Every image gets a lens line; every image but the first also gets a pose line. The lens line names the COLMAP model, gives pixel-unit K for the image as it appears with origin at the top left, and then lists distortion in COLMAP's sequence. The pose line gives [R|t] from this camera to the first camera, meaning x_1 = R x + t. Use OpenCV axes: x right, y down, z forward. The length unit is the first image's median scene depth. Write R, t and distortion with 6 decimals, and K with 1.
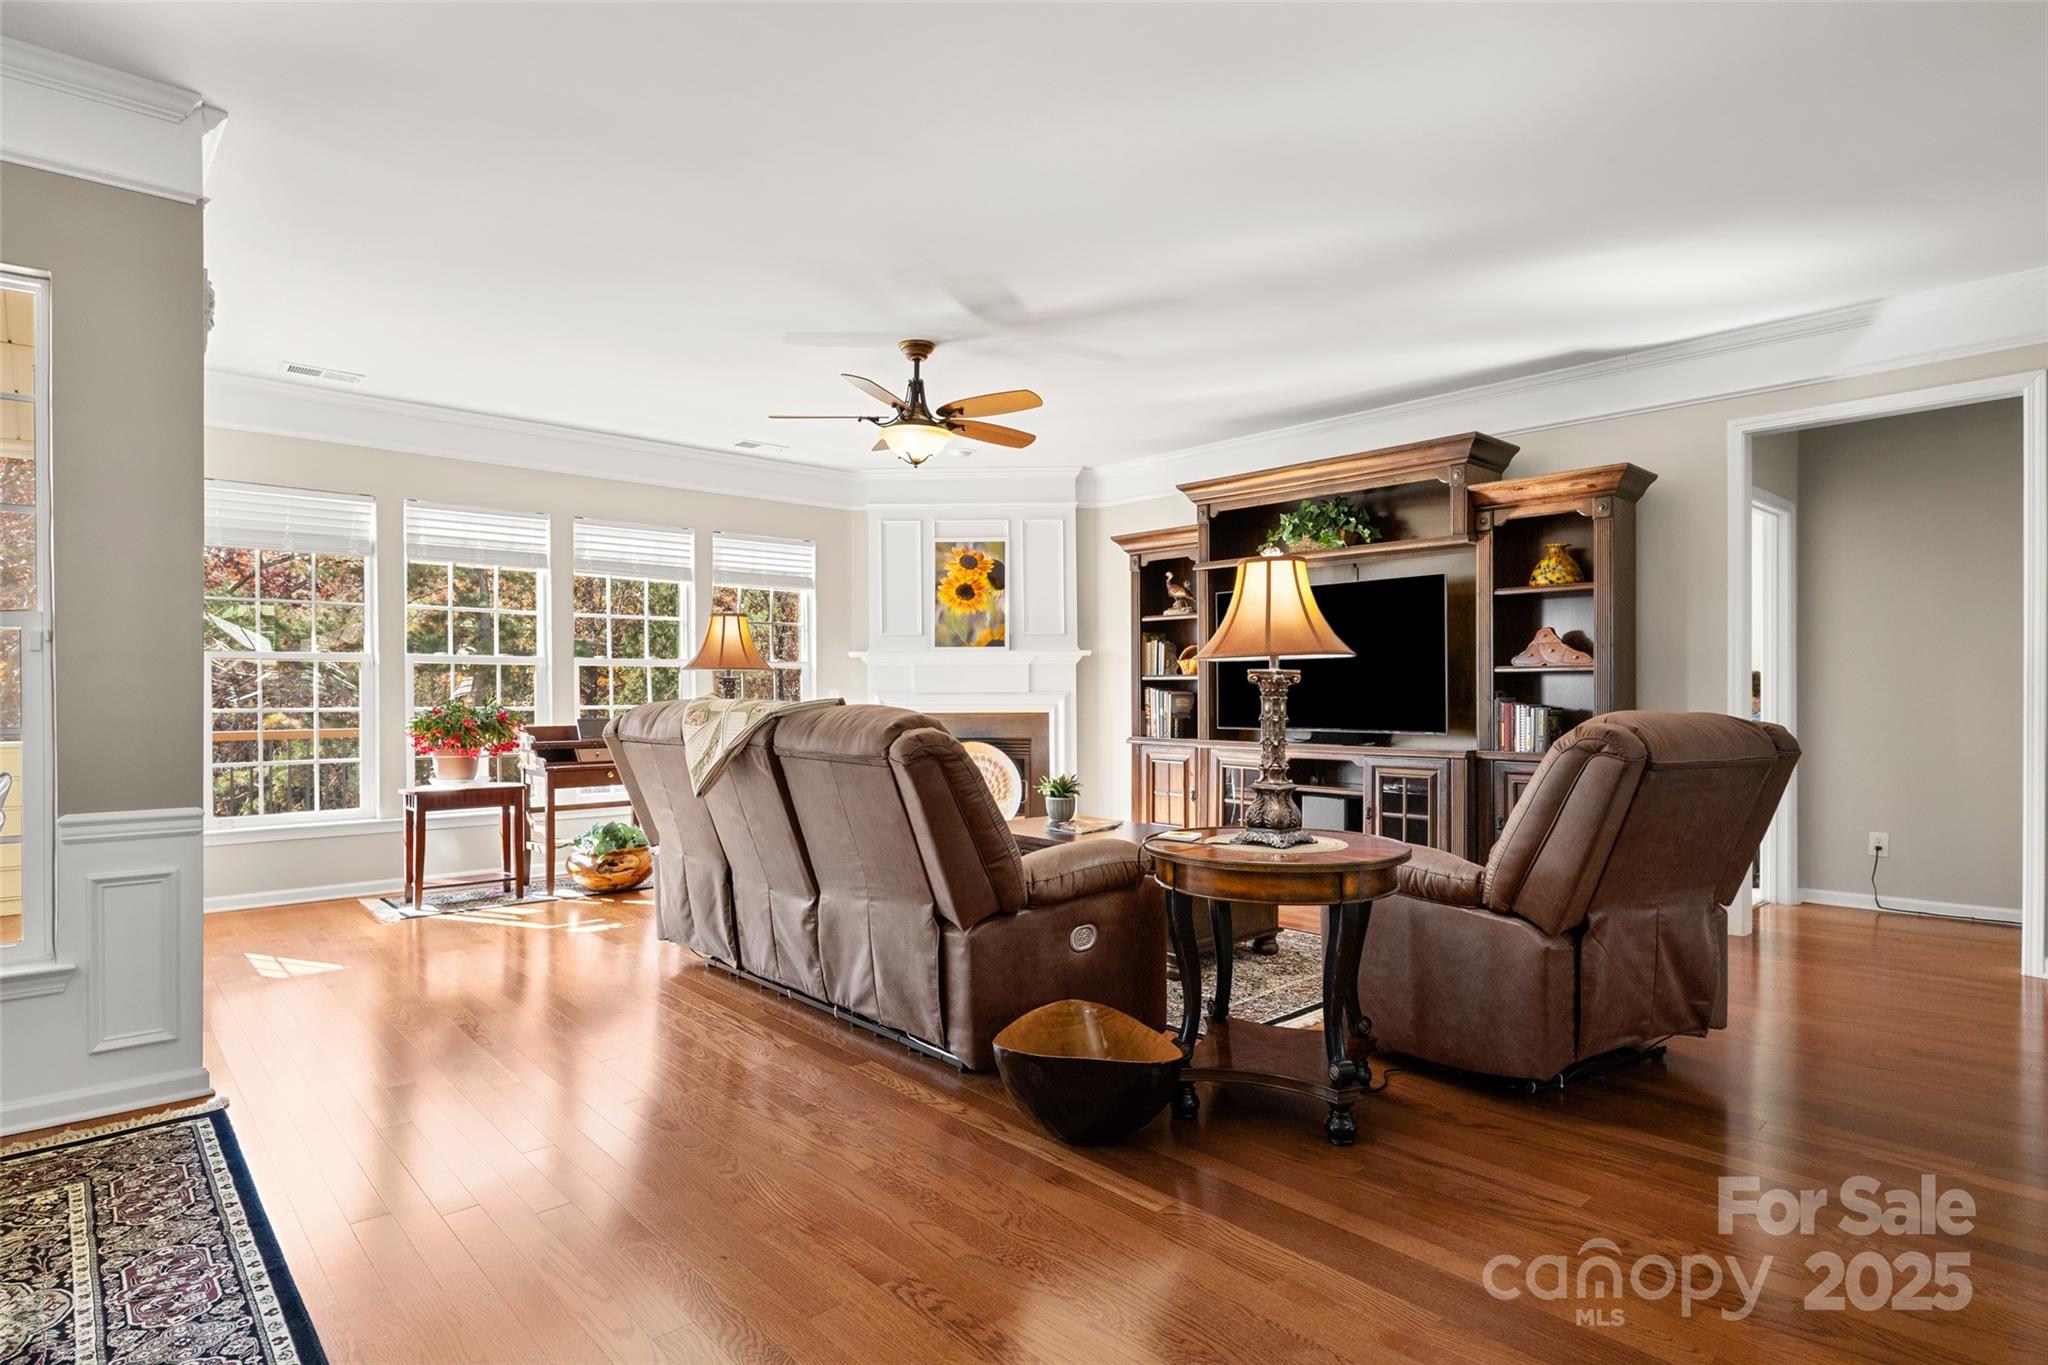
lens RADIAL K [[1073.8, 0, 1024.0], [0, 1073.8, 682.5], [0, 0, 1]] dist [-0.001882, -0.000173]
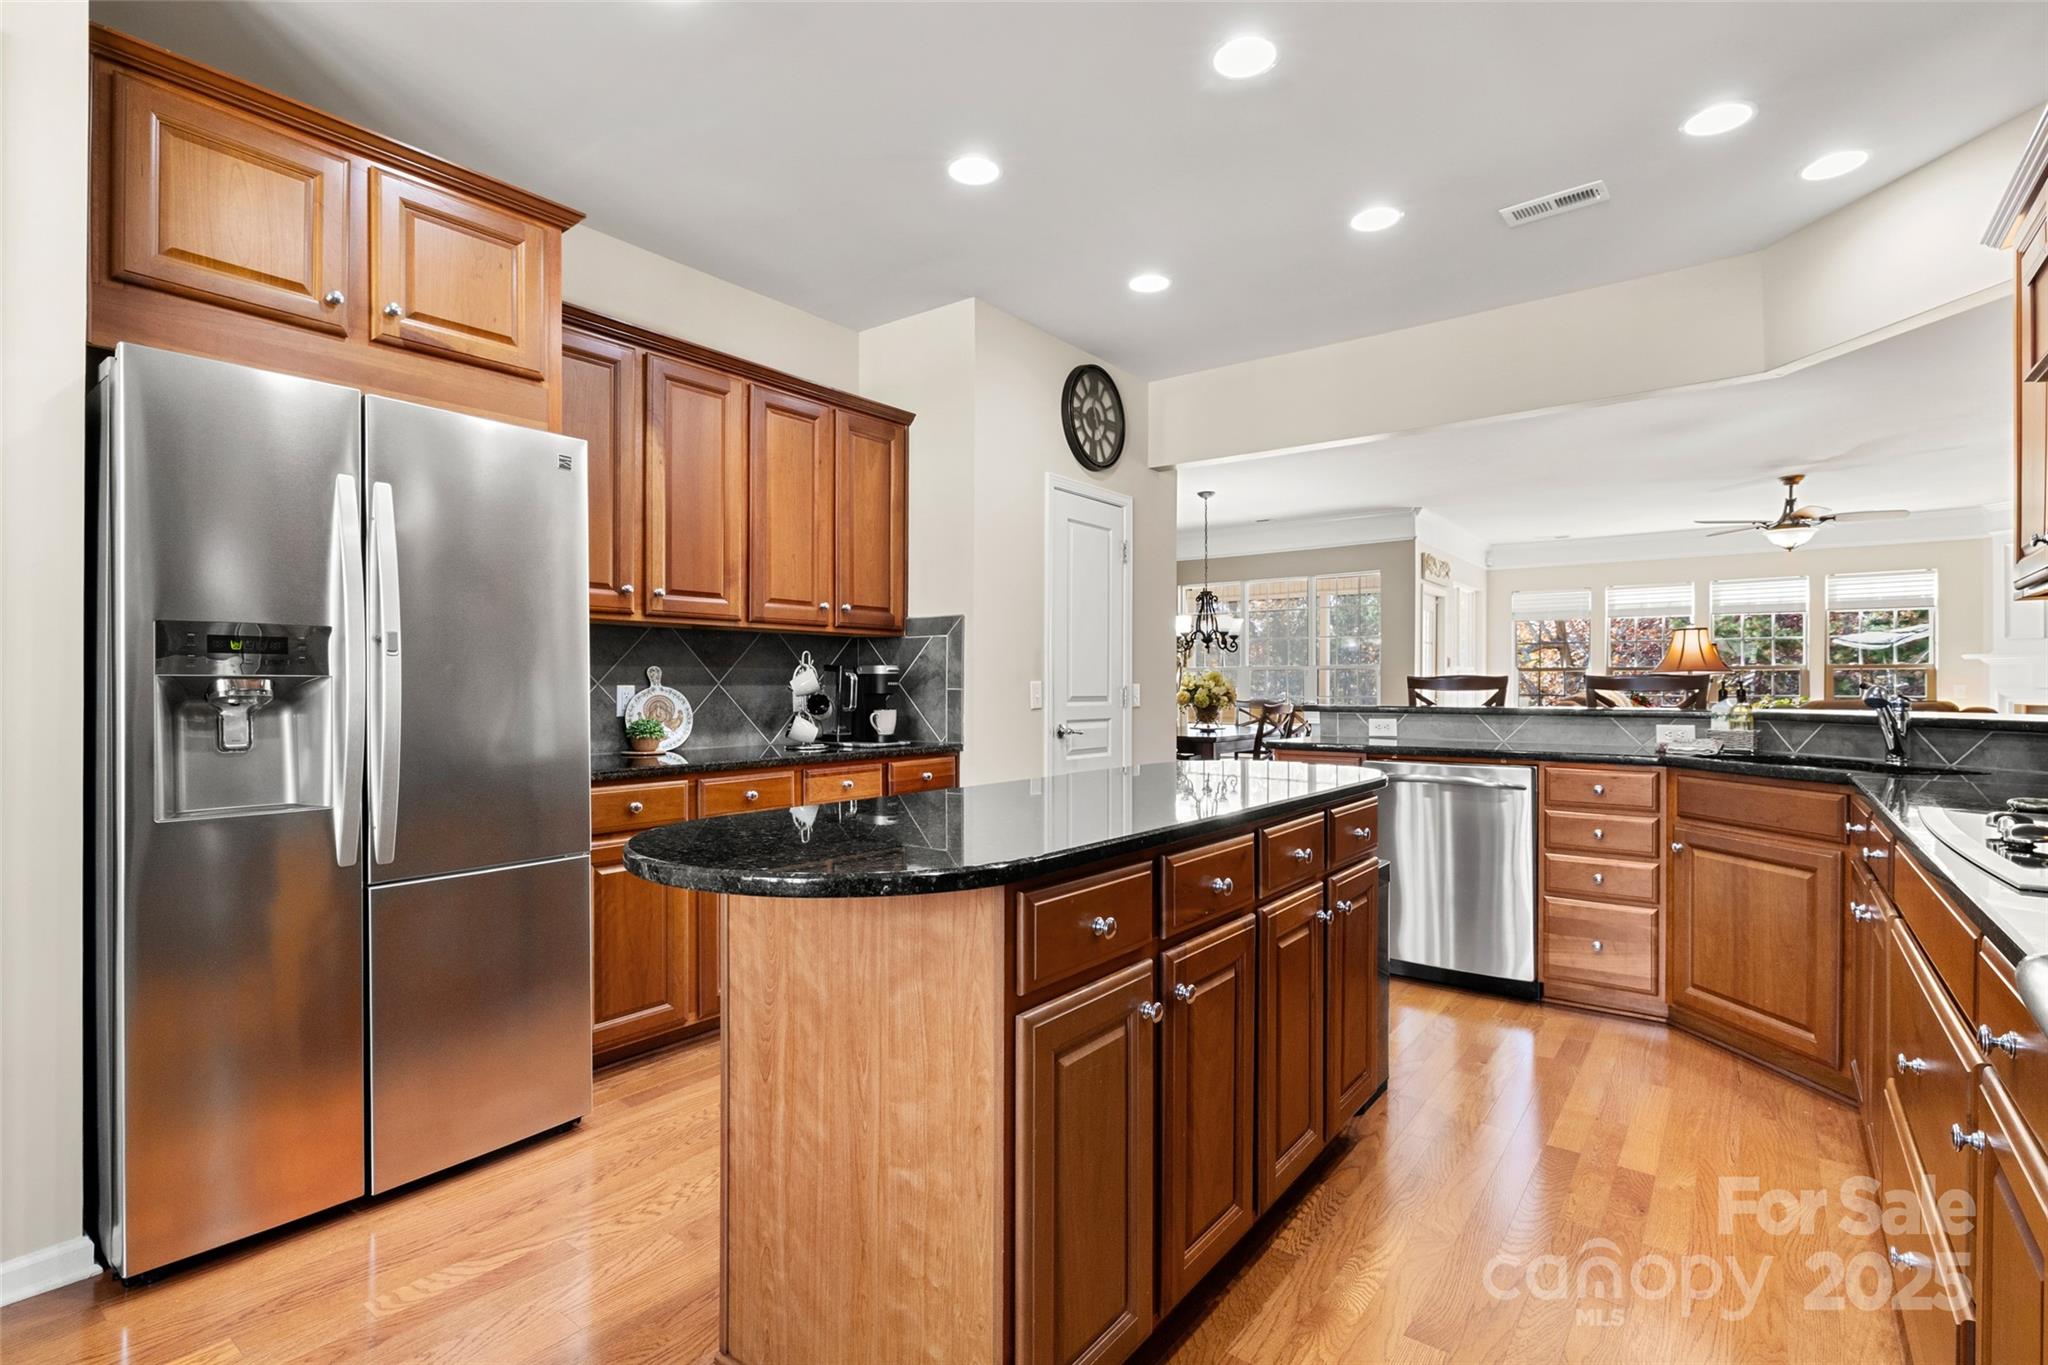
lens RADIAL K [[989.7, 0, 1024.0], [0, 989.7, 682.5], [0, 0, 1]] dist [-0.000570, -0.000316]
pose [[0.192045, 0.000197, -0.981386, 2.304853], [0.007415, 0.999971, 0.001652, -0.019099], [0.981358, -0.007594, 0.192038, -0.893171]]
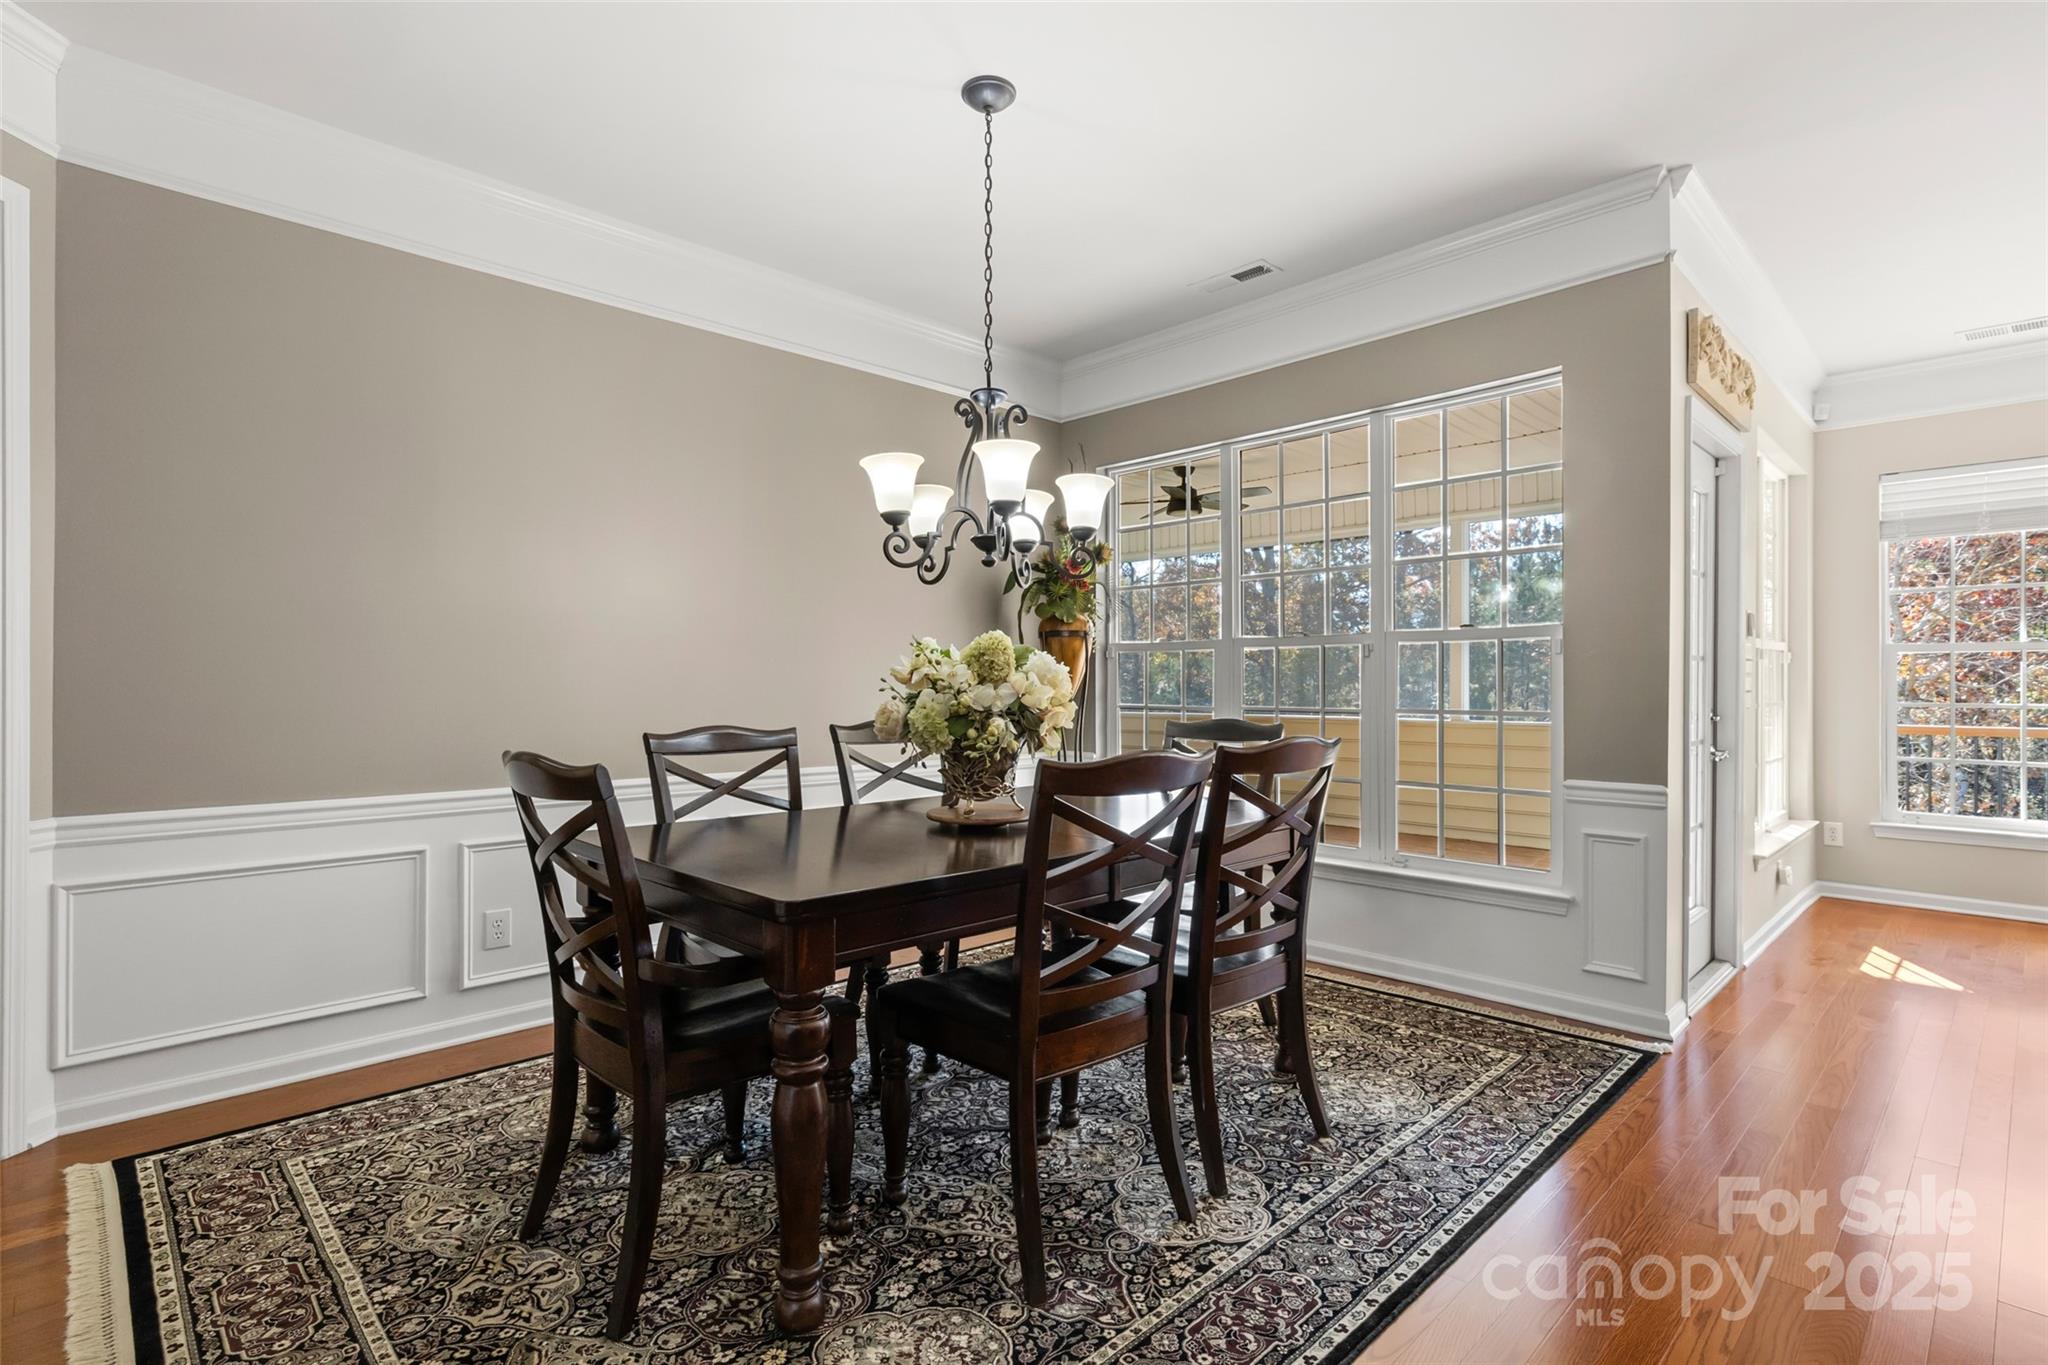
lens RADIAL K [[989.7, 0, 1024.0], [0, 989.7, 682.5], [0, 0, 1]] dist [-0.000570, -0.000316]
pose [[0.036744, 0.000528, -0.999325, 0.299749], [0.005820, 0.999983, 0.000743, -0.000160], [0.999308, -0.005844, 0.036740, 0.316344]]
